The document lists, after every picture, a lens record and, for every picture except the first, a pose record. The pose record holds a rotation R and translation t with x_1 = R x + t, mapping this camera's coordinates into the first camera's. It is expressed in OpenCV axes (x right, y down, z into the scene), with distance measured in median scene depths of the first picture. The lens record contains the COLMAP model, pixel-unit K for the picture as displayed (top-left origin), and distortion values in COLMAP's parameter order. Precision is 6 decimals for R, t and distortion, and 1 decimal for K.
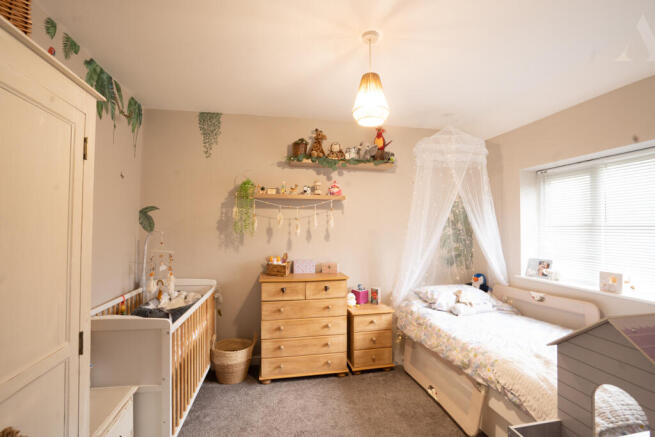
lens RADIAL K [[306.0, 0, 327.0], [0, 306.0, 216.0], [0, 0, 1]] dist [-0.050687, 0.023560]
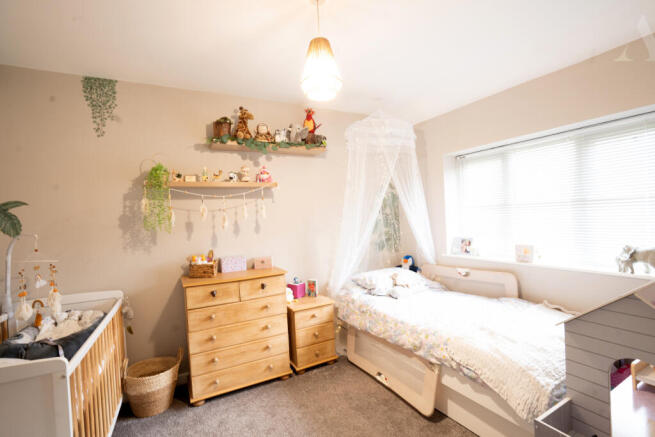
lens RADIAL K [[306.0, 0, 327.0], [0, 306.0, 216.0], [0, 0, 1]] dist [-0.050687, 0.023560]
pose [[0.956131, -0.047841, 0.289008, -0.071376], [0.038696, 0.998556, 0.037276, 0.005835], [-0.290374, -0.024457, 0.956601, 0.094925]]
